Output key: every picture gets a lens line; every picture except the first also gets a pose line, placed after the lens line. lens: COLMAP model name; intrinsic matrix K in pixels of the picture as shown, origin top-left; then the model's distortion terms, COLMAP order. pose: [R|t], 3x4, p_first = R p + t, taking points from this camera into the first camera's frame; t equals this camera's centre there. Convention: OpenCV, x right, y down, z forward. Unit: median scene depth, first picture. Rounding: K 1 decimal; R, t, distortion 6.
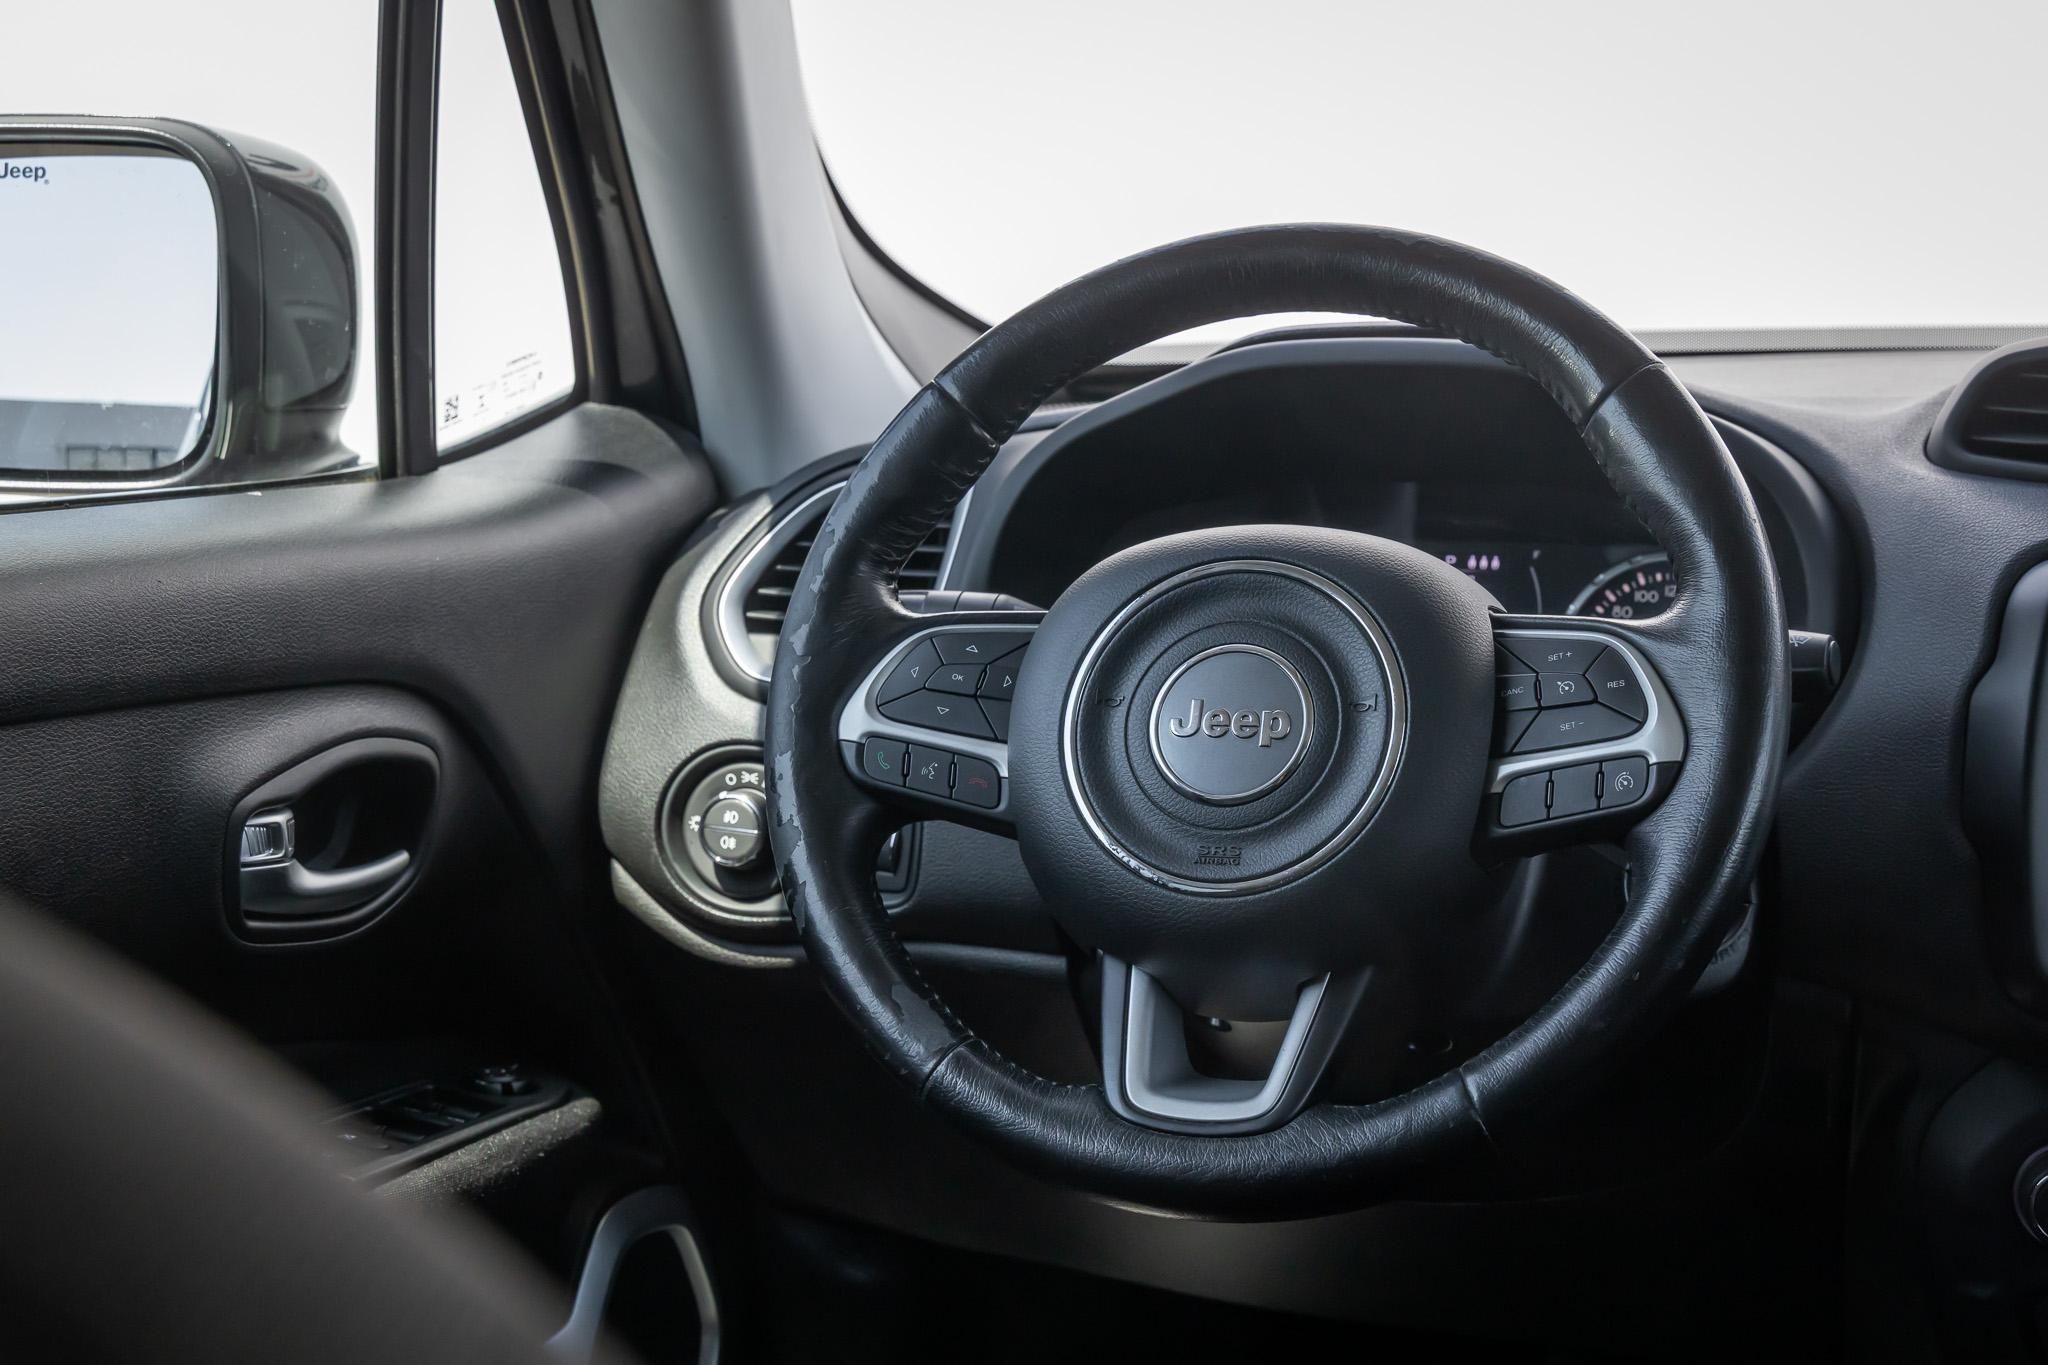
lens RADIAL K [[2788.8, 0, 1030.2], [0, 2788.8, 667.3], [0, 0, 1]] dist [-0.016652, 0.008313]
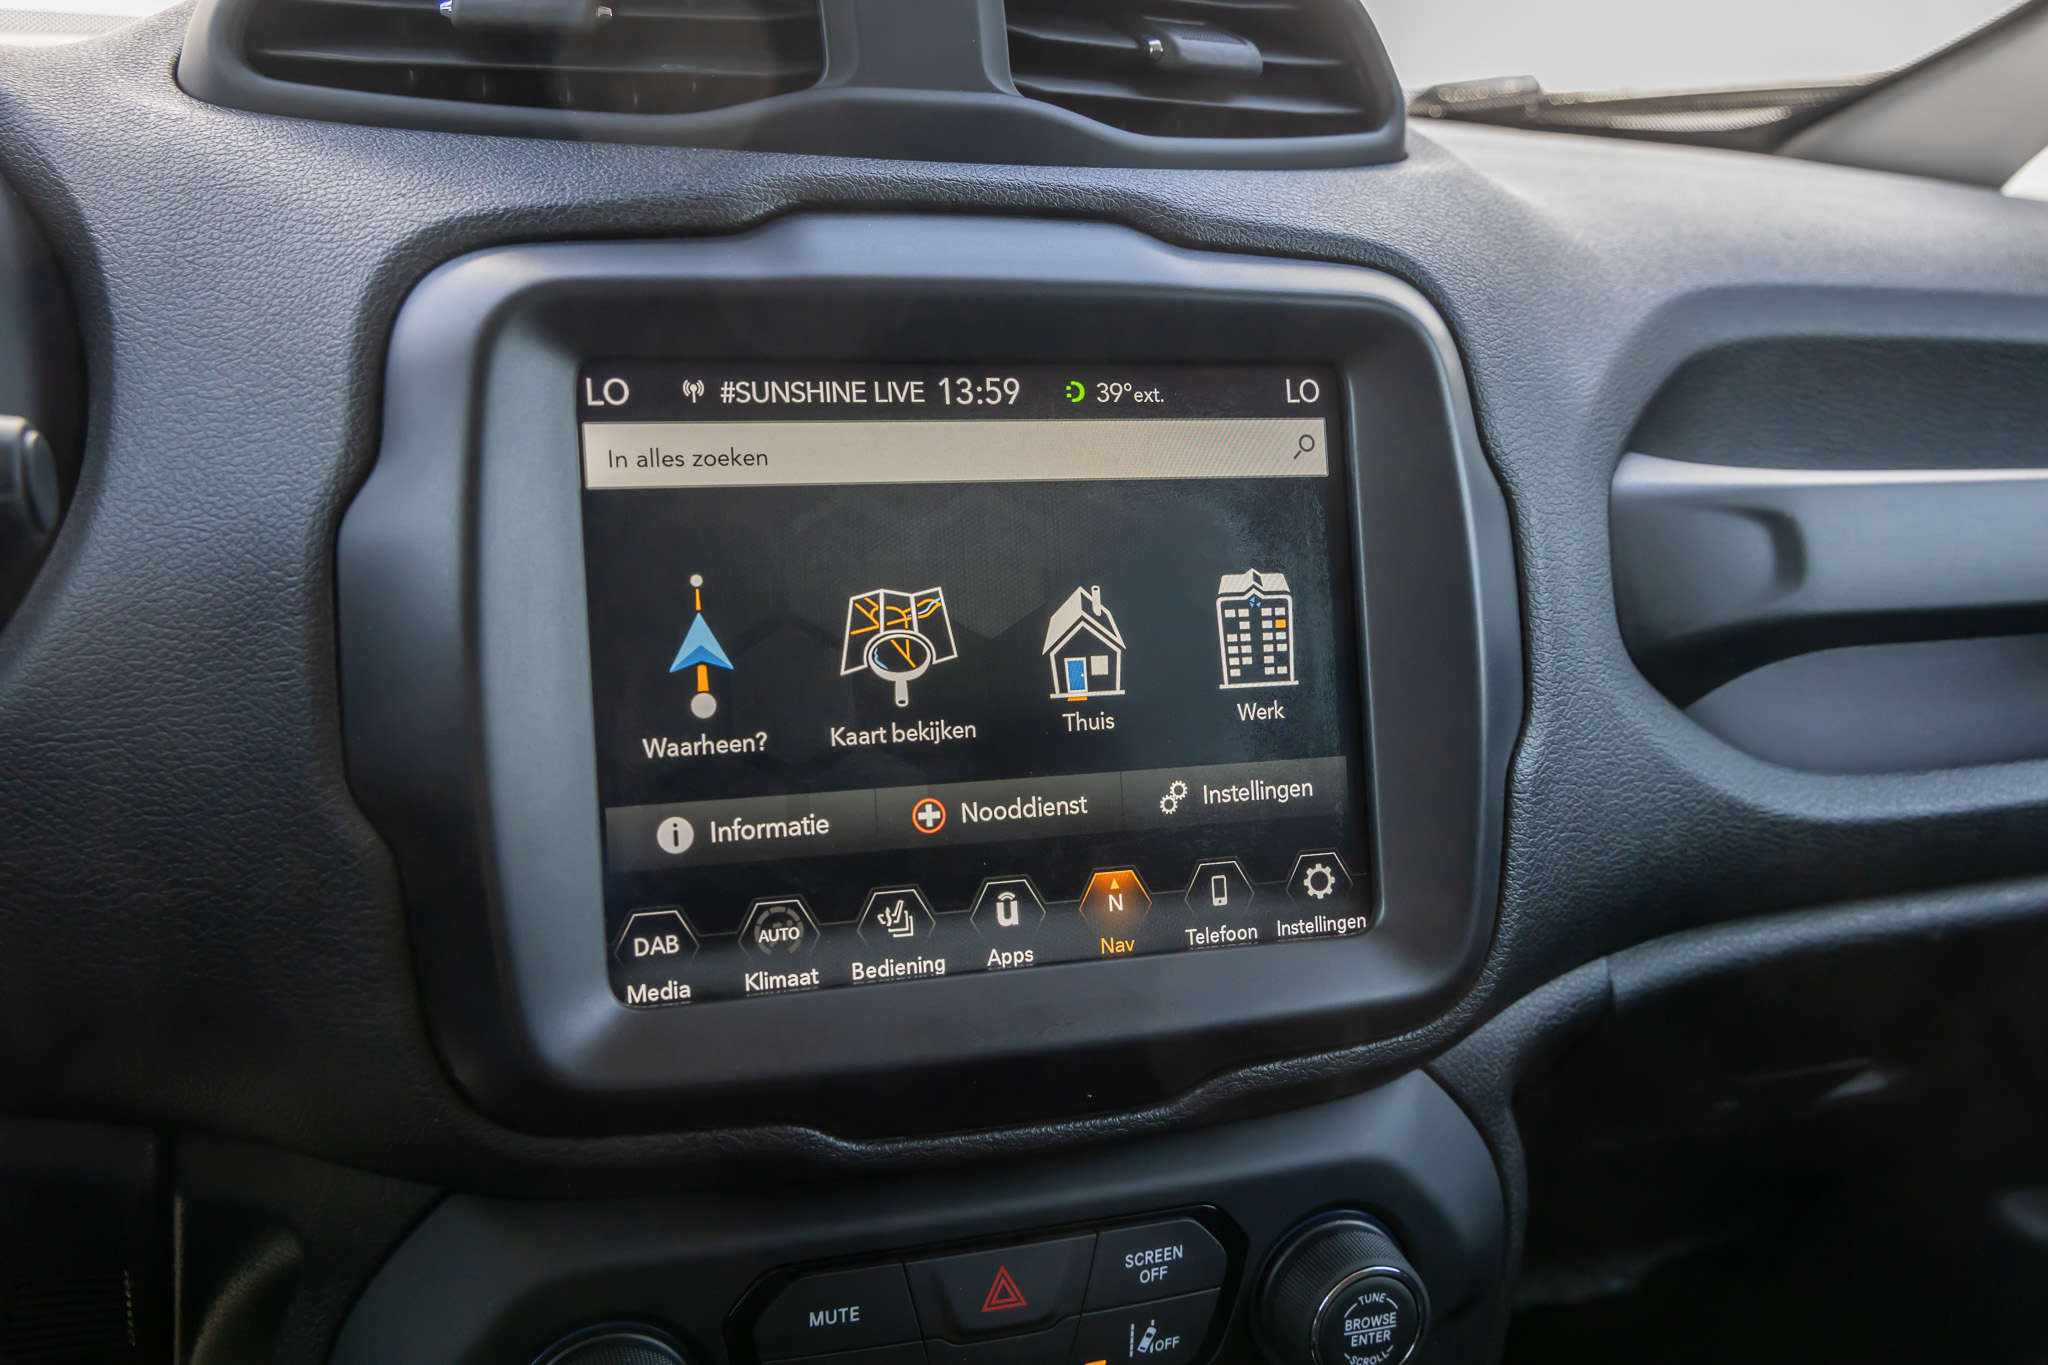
lens RADIAL K [[2100.5, 0, 1017.9], [0, 2100.5, 696.5], [0, 0, 1]] dist [0.015151, -0.004362]
pose [[0.757121, -0.125138, 0.641178, 0.182897], [0.057913, 0.990475, 0.124924, -0.000218], [-0.650703, -0.057450, 0.757156, 0.629813]]
